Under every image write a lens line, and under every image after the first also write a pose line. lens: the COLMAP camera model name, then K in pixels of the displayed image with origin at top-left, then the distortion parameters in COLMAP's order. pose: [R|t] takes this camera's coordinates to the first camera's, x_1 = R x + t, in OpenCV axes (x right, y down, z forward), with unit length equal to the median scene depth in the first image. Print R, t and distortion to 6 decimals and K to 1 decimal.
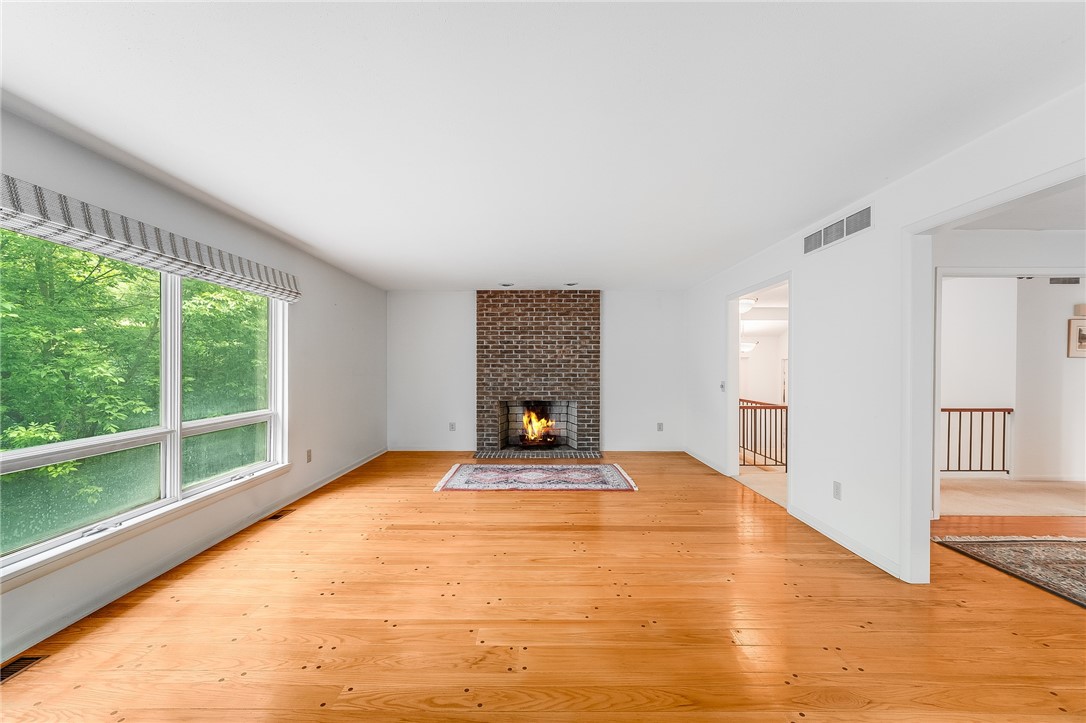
lens RADIAL K [[433.8, 0, 544.2], [0, 433.8, 366.9], [0, 0, 1]] dist [0.000963, -0.000217]
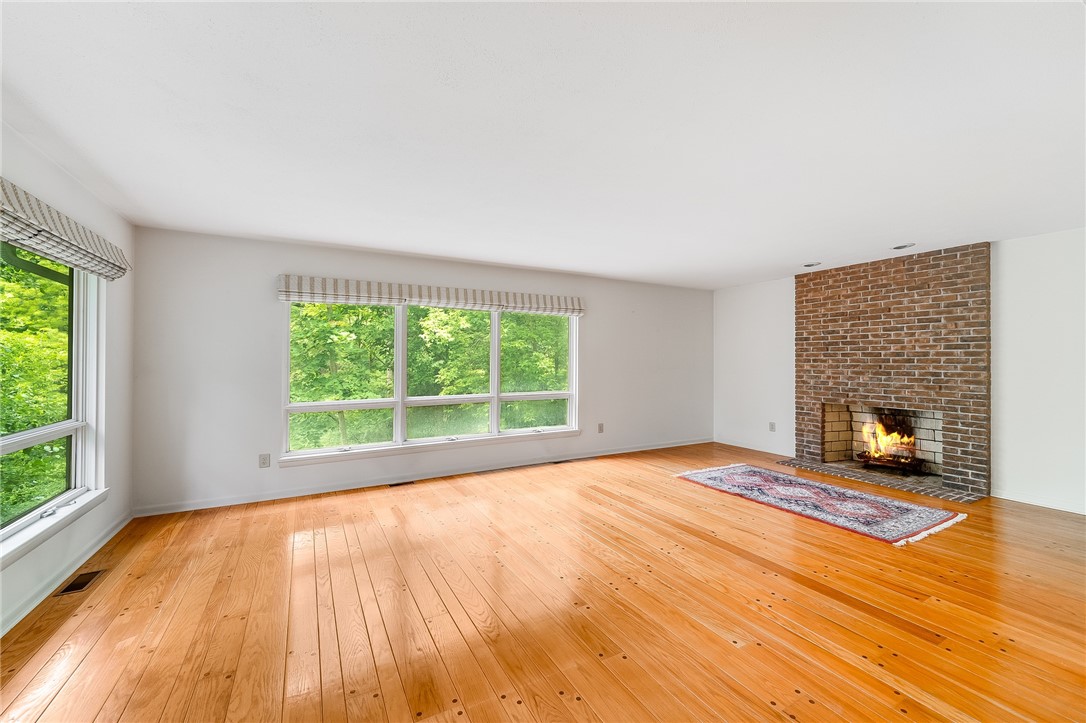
lens RADIAL K [[432.6, 0, 547.3], [0, 432.6, 360.9], [0, 0, 1]] dist [-0.001986, -0.000119]
pose [[0.495085, -0.000190, -0.868844, 0.357542], [-0.001588, 0.999998, -0.001124, -0.000633], [0.868843, 0.001937, 0.495084, 0.129216]]
